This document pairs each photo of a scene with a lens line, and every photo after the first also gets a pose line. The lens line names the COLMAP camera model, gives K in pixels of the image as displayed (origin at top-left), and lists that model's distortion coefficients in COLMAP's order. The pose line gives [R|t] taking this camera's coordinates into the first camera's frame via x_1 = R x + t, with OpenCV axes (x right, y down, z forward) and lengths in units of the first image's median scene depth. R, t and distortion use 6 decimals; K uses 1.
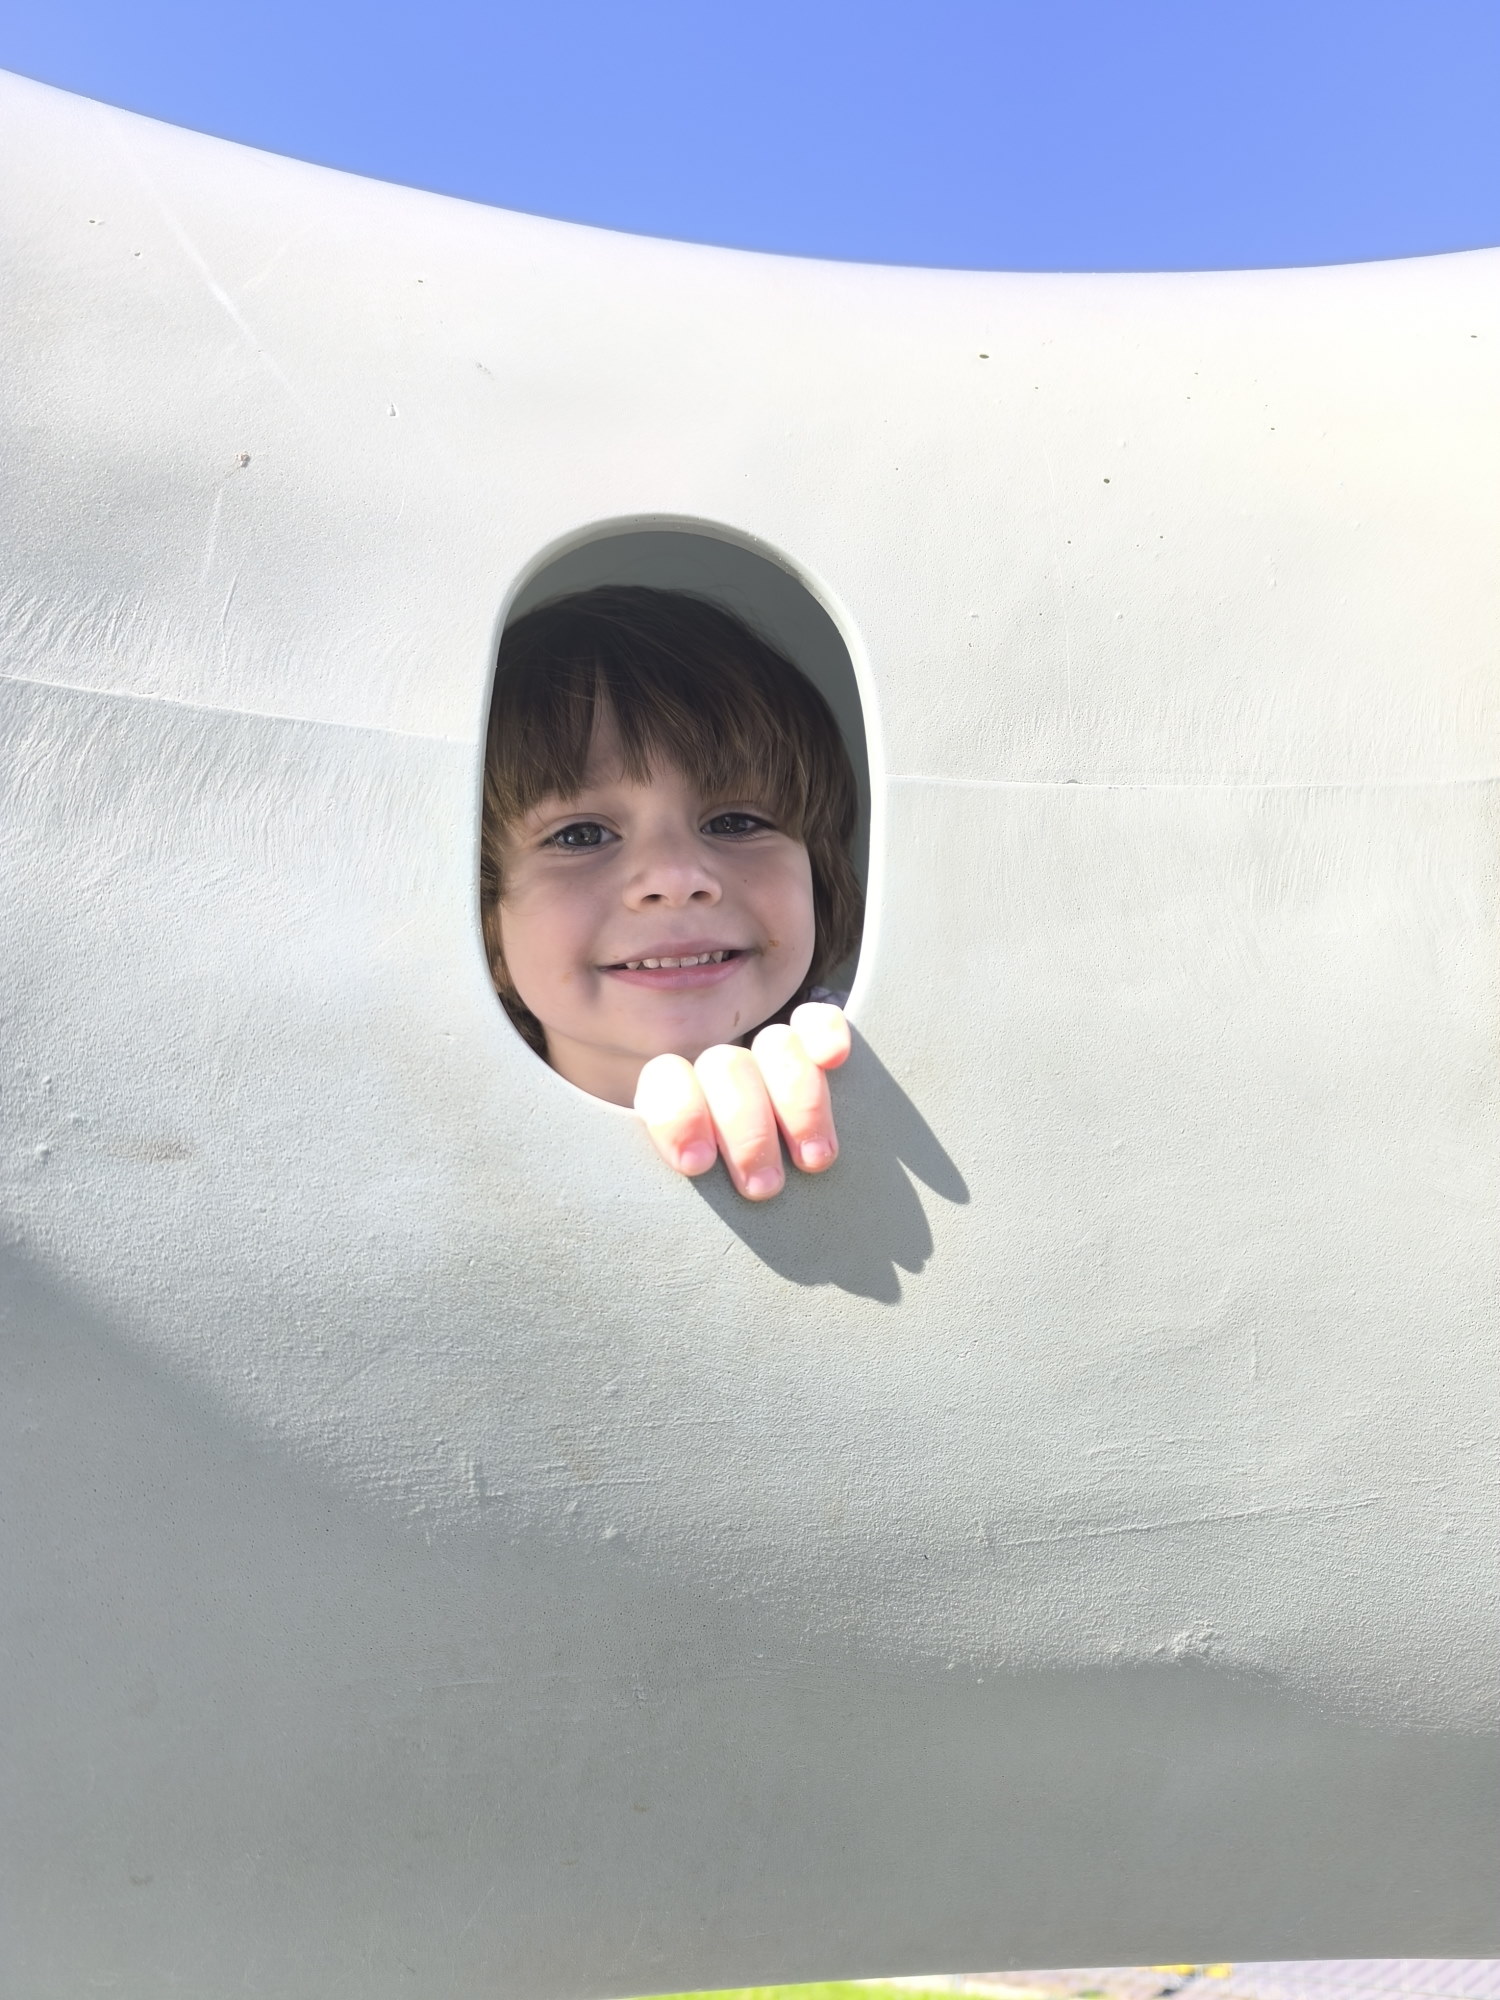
lens RADIAL K [[1362.5, 0, 747.9], [0, 1362.5, 987.6], [0, 0, 1]] dist [0.000650, -0.003243]
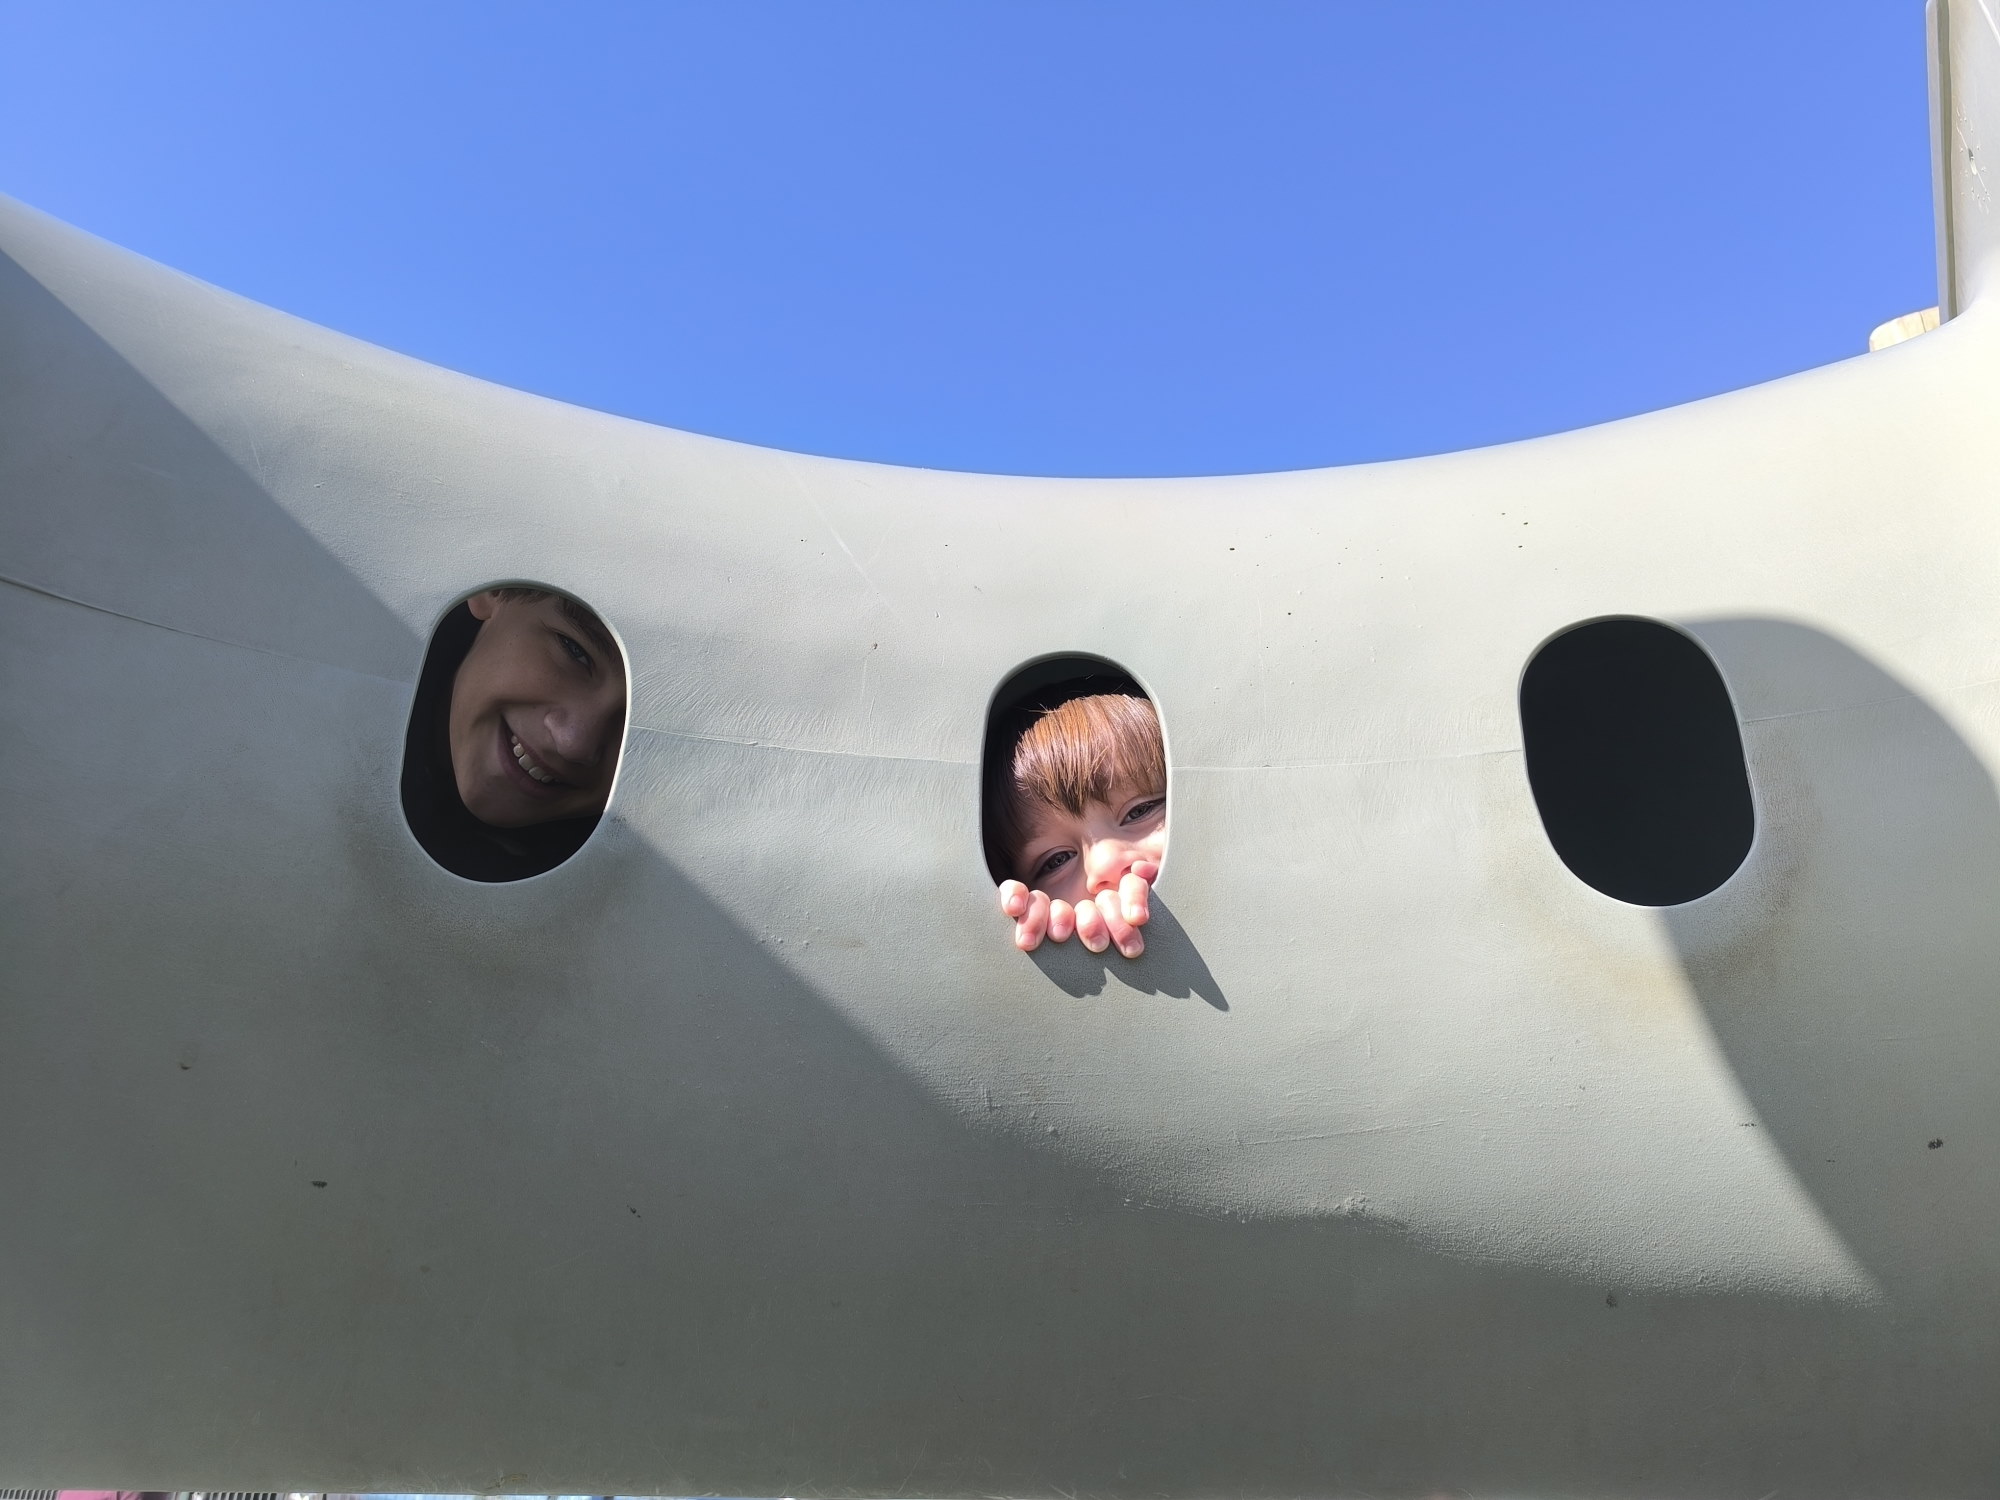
lens RADIAL K [[1362.5, 0, 999.0], [0, 1362.5, 752.2], [0, 0, 1]] dist [0.000650, -0.003243]
pose [[0.983820, -0.056659, -0.169963, 0.204776], [0.027153, 0.984872, -0.171145, 0.177347], [0.177089, 0.163761, 0.970475, -1.119436]]
